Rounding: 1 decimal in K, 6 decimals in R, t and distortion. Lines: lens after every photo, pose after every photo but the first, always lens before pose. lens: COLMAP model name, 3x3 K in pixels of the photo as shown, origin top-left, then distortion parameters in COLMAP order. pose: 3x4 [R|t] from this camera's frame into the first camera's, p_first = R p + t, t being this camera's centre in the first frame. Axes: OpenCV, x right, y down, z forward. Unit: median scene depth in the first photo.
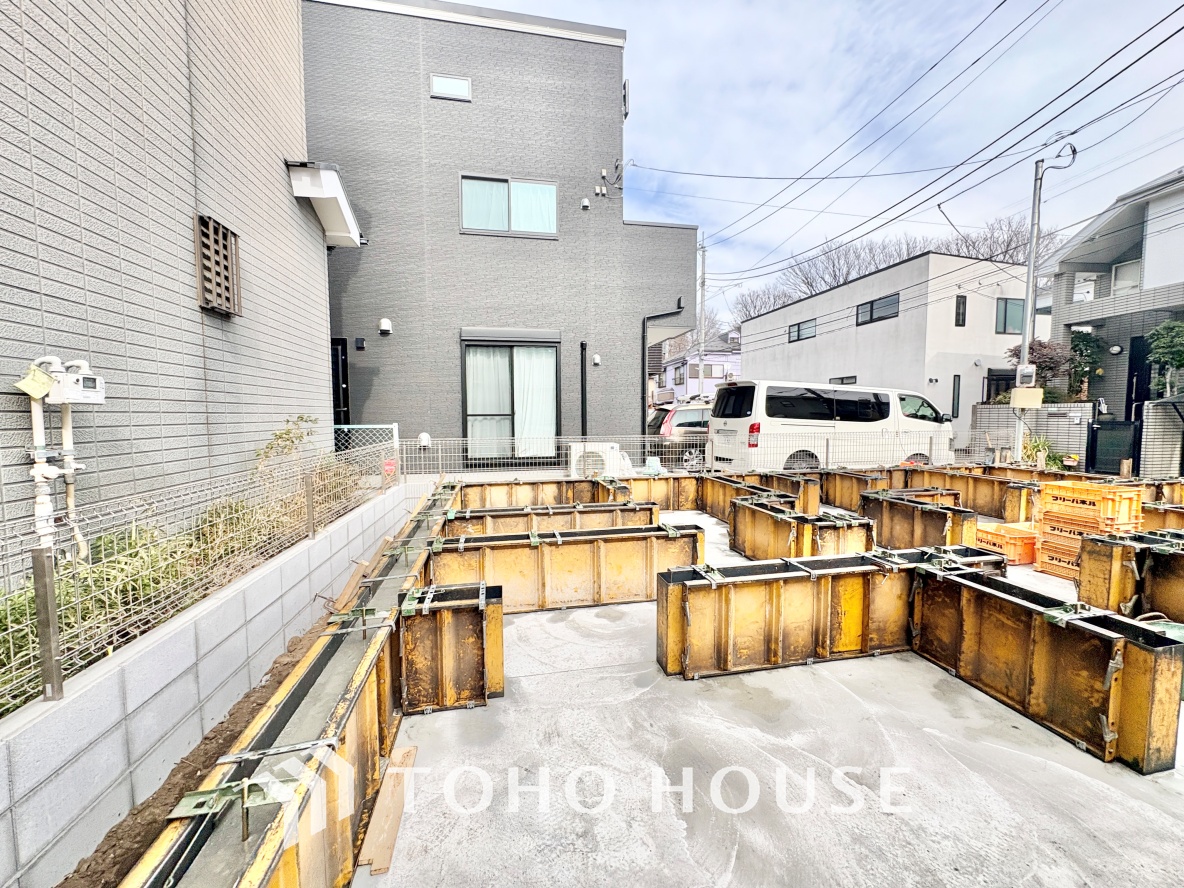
lens RADIAL K [[471.2, 0, 591.4], [0, 471.2, 444.1], [0, 0, 1]] dist [0.000569, -0.000194]
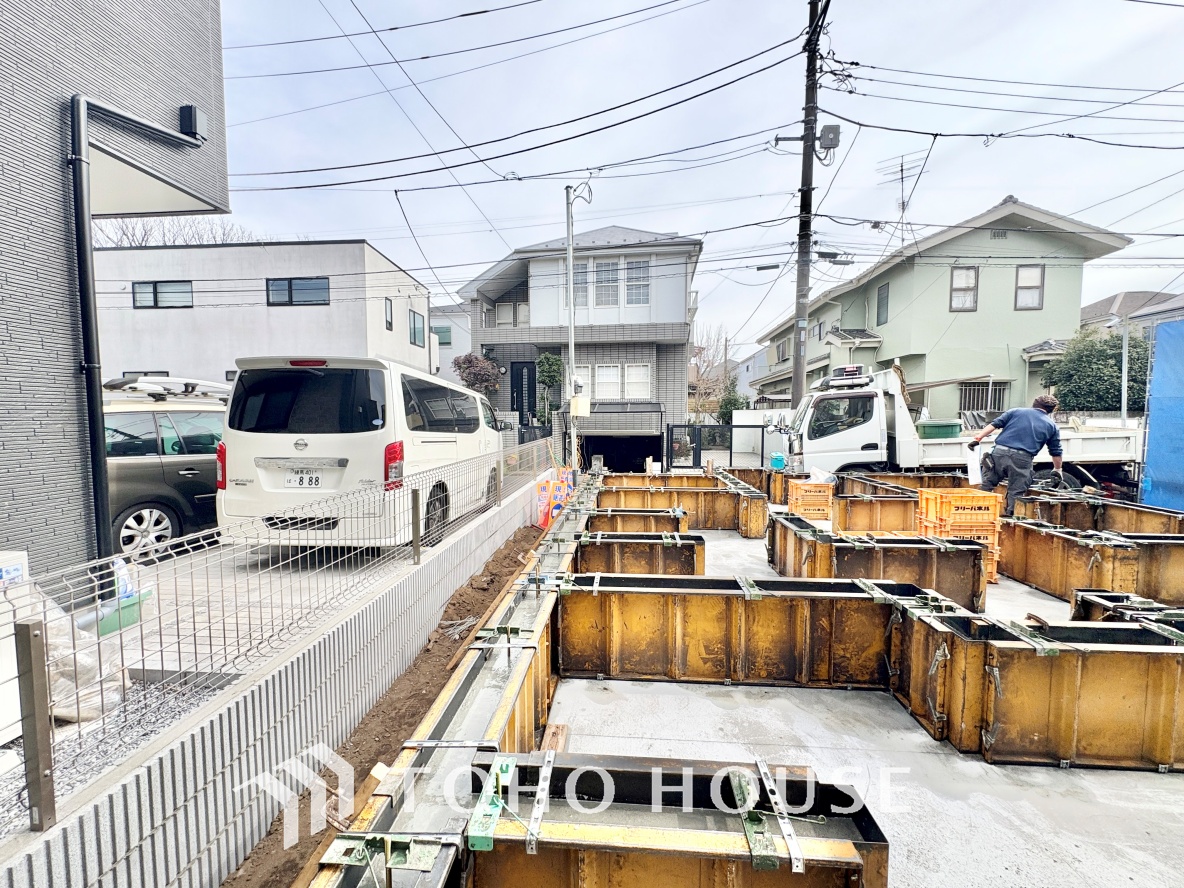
lens RADIAL K [[471.2, 0, 591.4], [0, 471.2, 444.1], [0, 0, 1]] dist [0.000569, -0.000194]
pose [[0.272377, -0.051303, 0.960822, -0.175432], [0.059816, 0.997549, 0.036307, -0.089353], [-0.960329, 0.047583, 0.274779, 1.195932]]
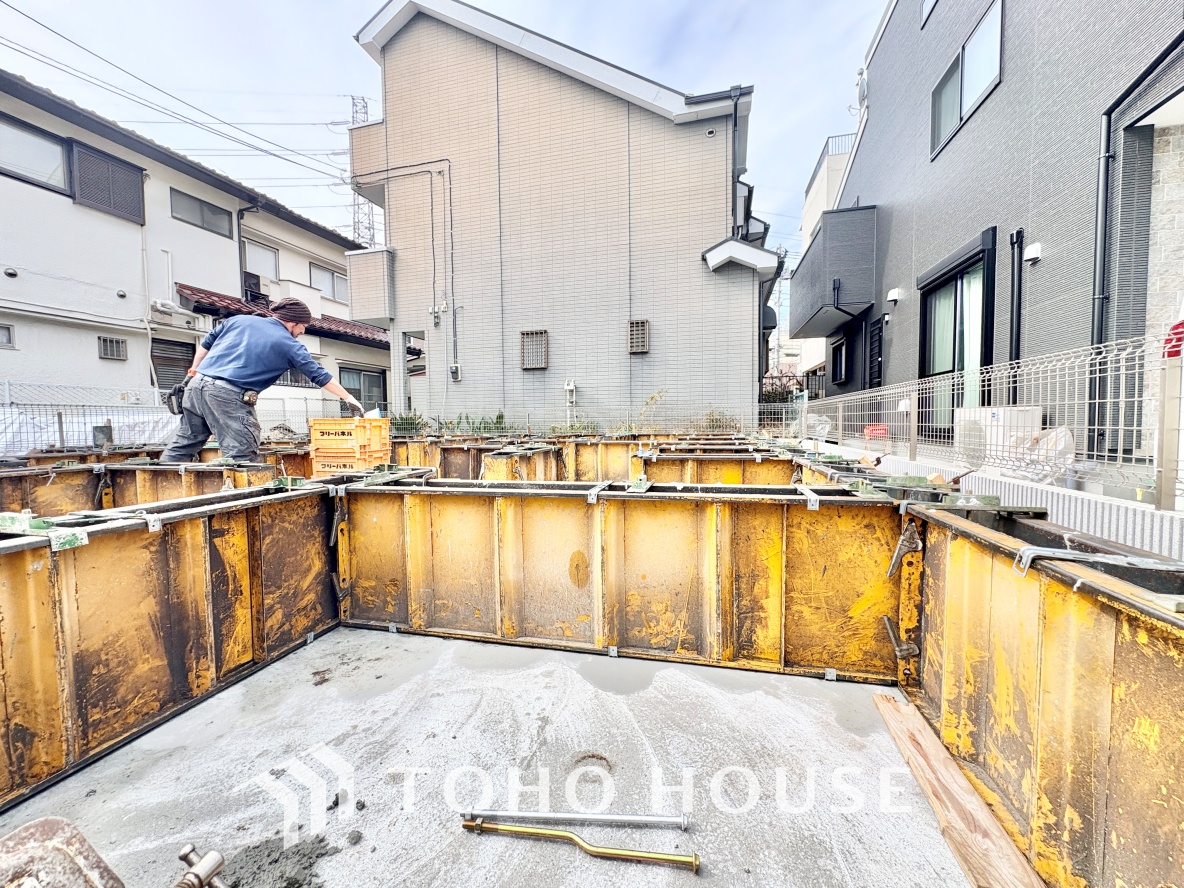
lens RADIAL K [[471.2, 0, 591.4], [0, 471.2, 444.1], [0, 0, 1]] dist [0.000569, -0.000194]
pose [[-0.430805, 0.053367, -0.900866, 1.367459], [-0.043628, 0.995851, 0.079857, 0.030633], [0.901390, 0.073705, -0.426689, 1.489936]]
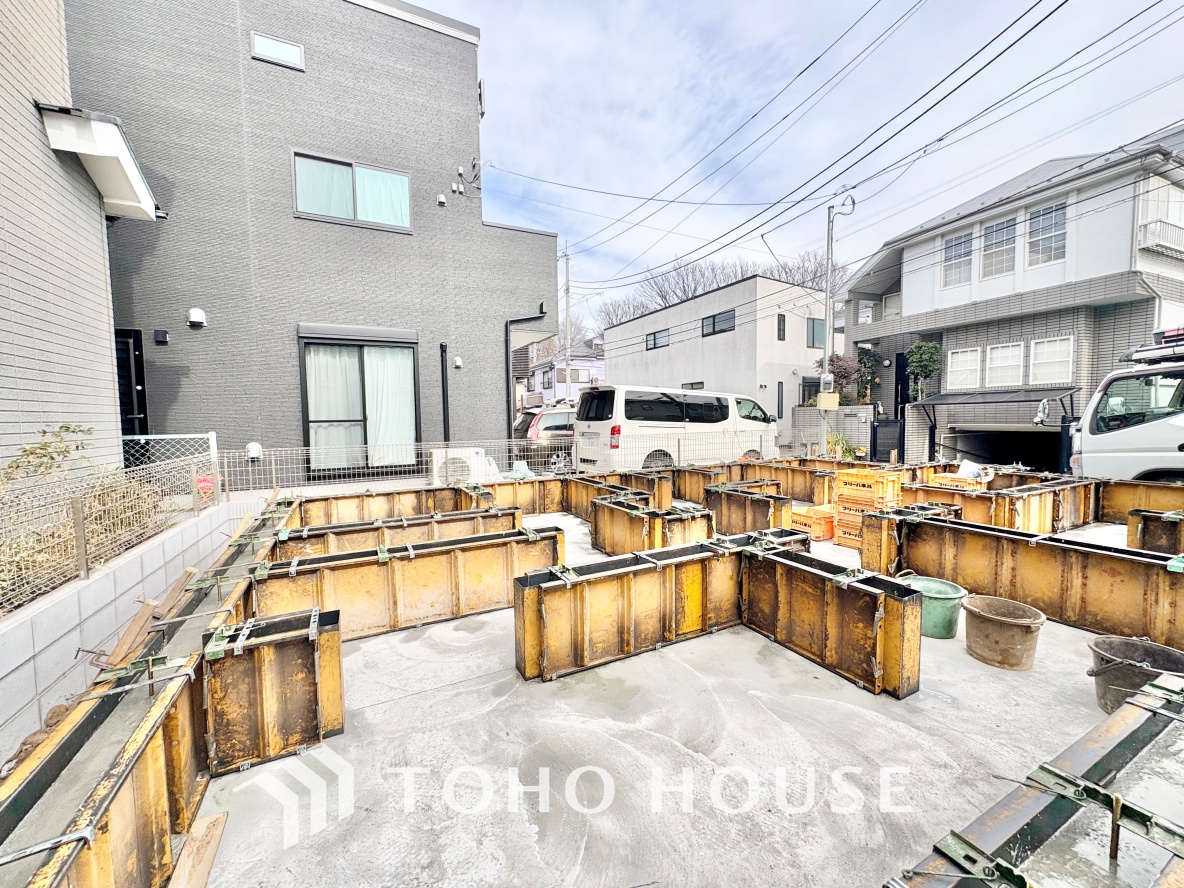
lens RADIAL K [[471.2, 0, 591.4], [0, 471.2, 444.1], [0, 0, 1]] dist [0.000569, -0.000194]
pose [[0.963062, -0.025524, 0.268067, 0.020230], [0.027673, 0.999608, -0.004240, -0.000076], [-0.267854, 0.011502, 0.963391, -0.001239]]
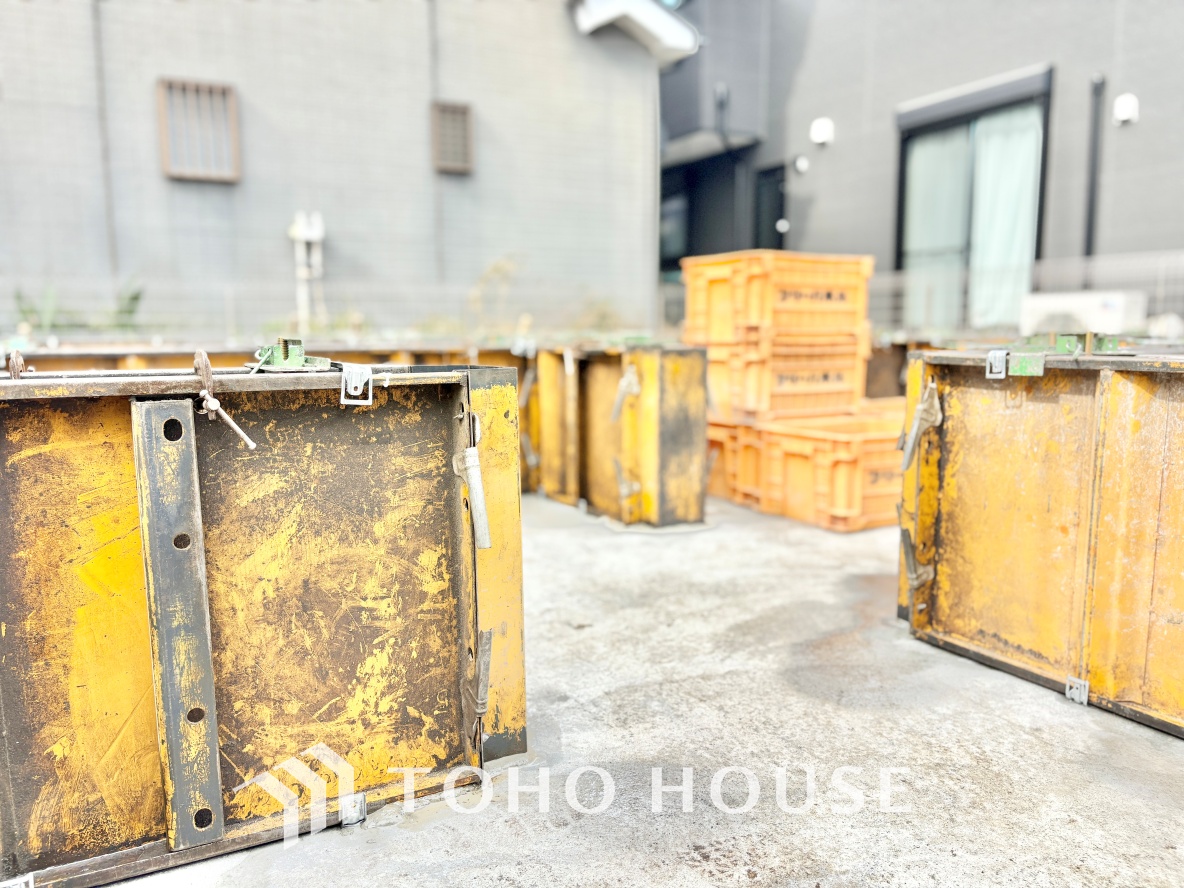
lens RADIAL K [[893.2, 0, 585.4], [0, 893.2, 468.6], [0, 0, 1]] dist [0.000851, 0.000947]
pose [[0.280973, 0.152413, -0.947536, 1.378741], [-0.057795, 0.988204, 0.141817, 0.128234], [0.957974, 0.014916, 0.286468, 0.494375]]
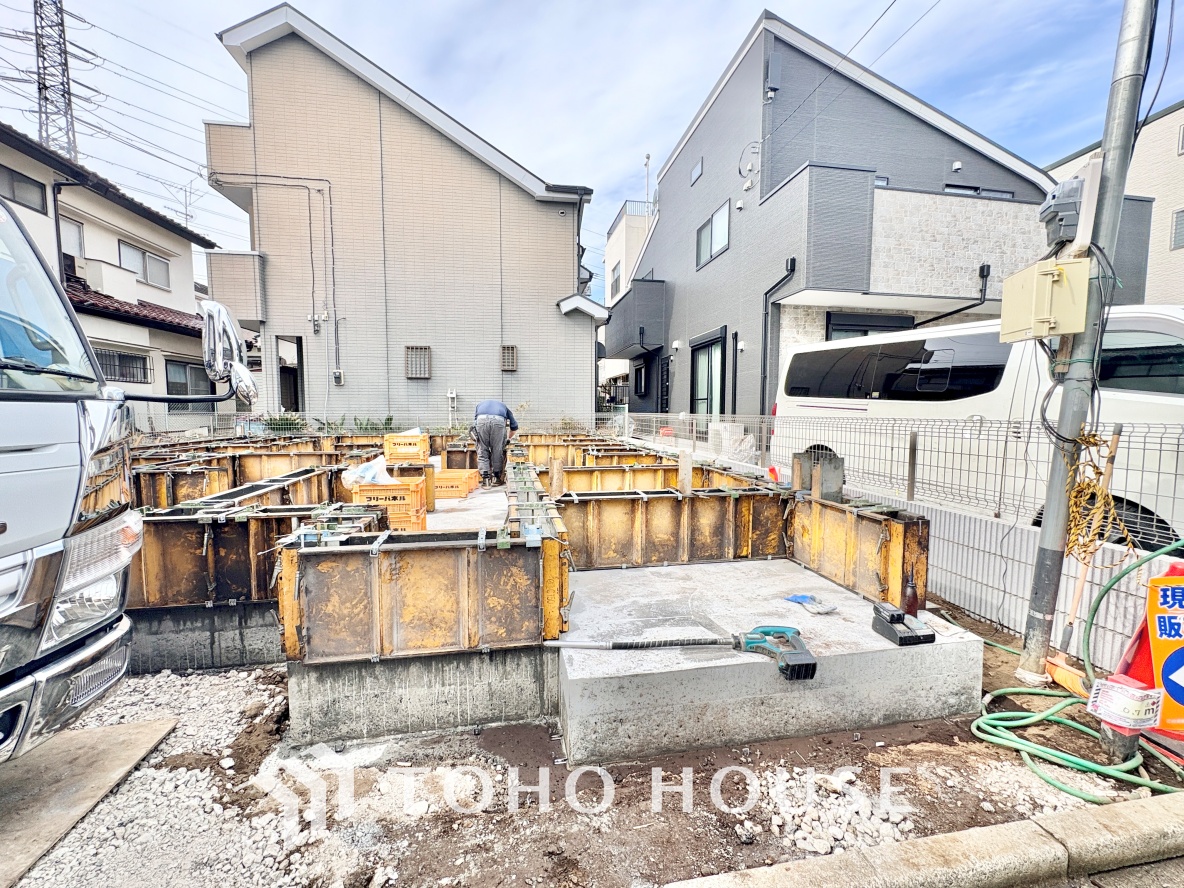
lens RADIAL K [[471.3, 0, 591.8], [0, 471.3, 444.2], [0, 0, 1]] dist [0.000088, 0.000078]
pose [[-0.021372, 0.077780, -0.996741, 2.084829], [-0.066098, 0.994678, 0.079036, -0.038653], [0.997584, 0.067571, -0.016117, 1.305645]]
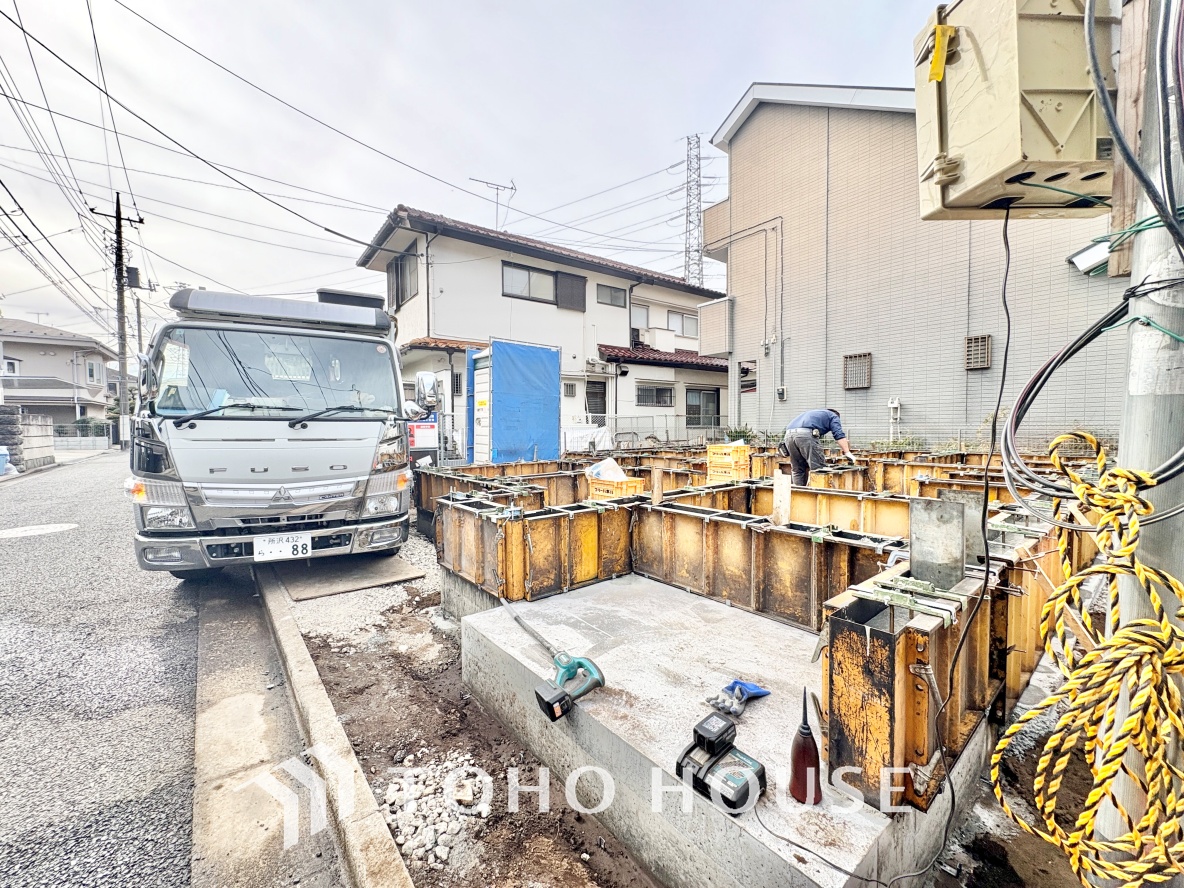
lens RADIAL K [[471.2, 0, 591.4], [0, 471.2, 444.1], [0, 0, 1]] dist [0.000569, -0.000194]
pose [[-0.886624, 0.032092, -0.461376, 1.819945], [-0.014655, 0.995139, 0.097381, -0.063021], [0.462258, 0.093101, -0.881844, 1.819065]]
